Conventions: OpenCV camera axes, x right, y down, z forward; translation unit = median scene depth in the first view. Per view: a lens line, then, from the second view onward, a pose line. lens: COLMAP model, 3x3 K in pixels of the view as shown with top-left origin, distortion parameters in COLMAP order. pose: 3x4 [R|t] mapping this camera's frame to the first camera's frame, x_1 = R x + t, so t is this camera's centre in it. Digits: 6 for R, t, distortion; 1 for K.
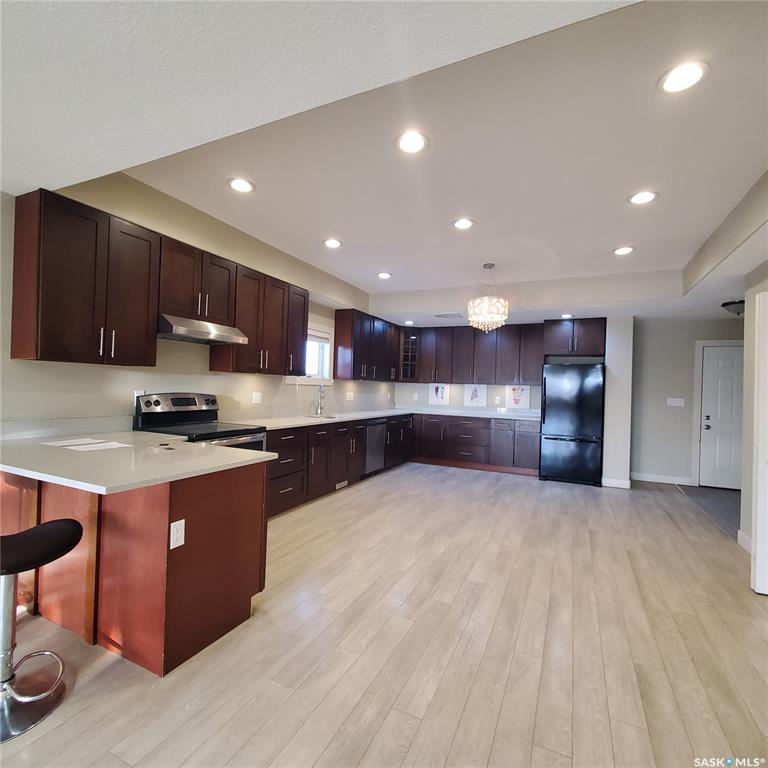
lens RADIAL K [[407.6, 0, 382.5], [0, 407.6, 387.4], [0, 0, 1]] dist [0.003297, -0.002340]
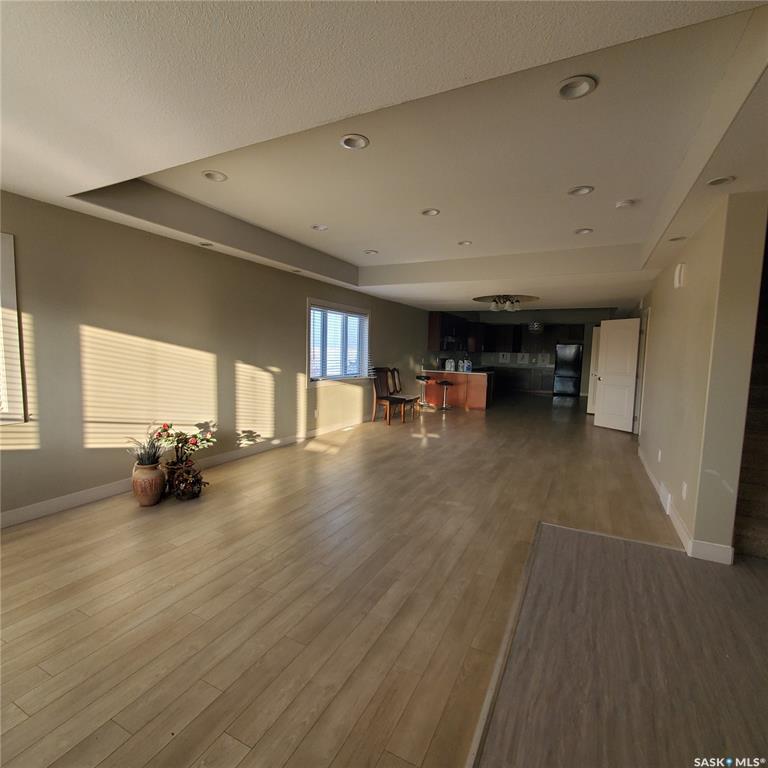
lens RADIAL K [[407.6, 0, 375.8], [0, 407.6, 389.1], [0, 0, 1]] dist [0.003297, -0.002340]
pose [[0.999308, -0.005780, -0.036755, -0.772502], [0.009199, 0.995572, 0.093547, -0.044201], [0.036051, -0.093820, 0.994936, -1.925786]]
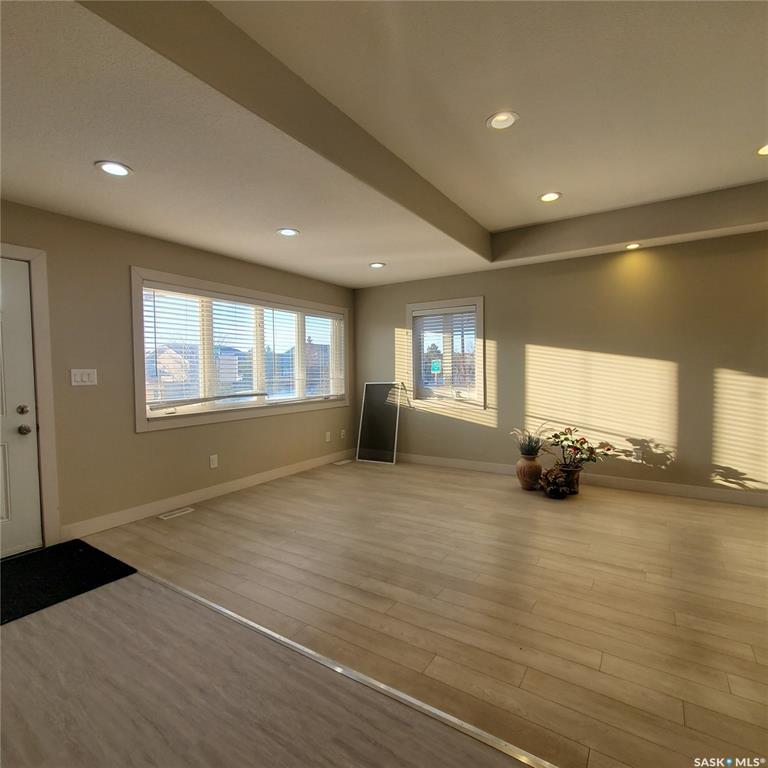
lens RADIAL K [[407.6, 0, 389.4], [0, 407.6, 389.4], [0, 0, 1]] dist [0.003297, -0.002340]
pose [[-0.125539, 0.019419, -0.991899, -0.232058], [0.009882, 0.999783, 0.018322, -0.000181], [0.992039, -0.007502, -0.125704, -1.344913]]
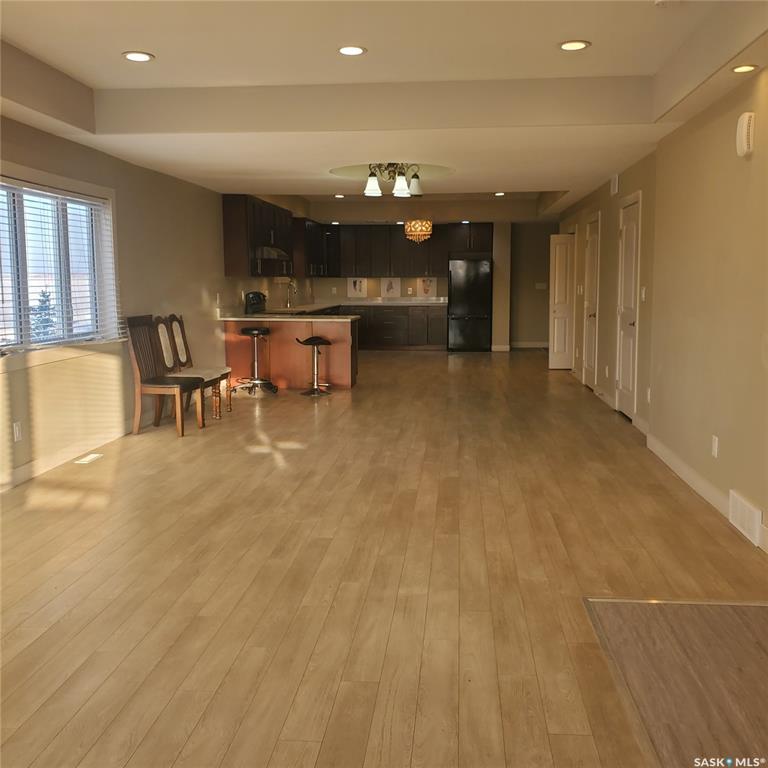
lens RADIAL K [[801.3, 0, 385.8], [0, 801.3, 377.4], [0, 0, 1]] dist [-0.025015, 0.000000]
pose [[0.937408, -0.075220, 0.340013, -0.928742], [0.031613, 0.990743, 0.132022, -0.044278], [-0.346796, -0.113009, 0.931108, -1.805305]]
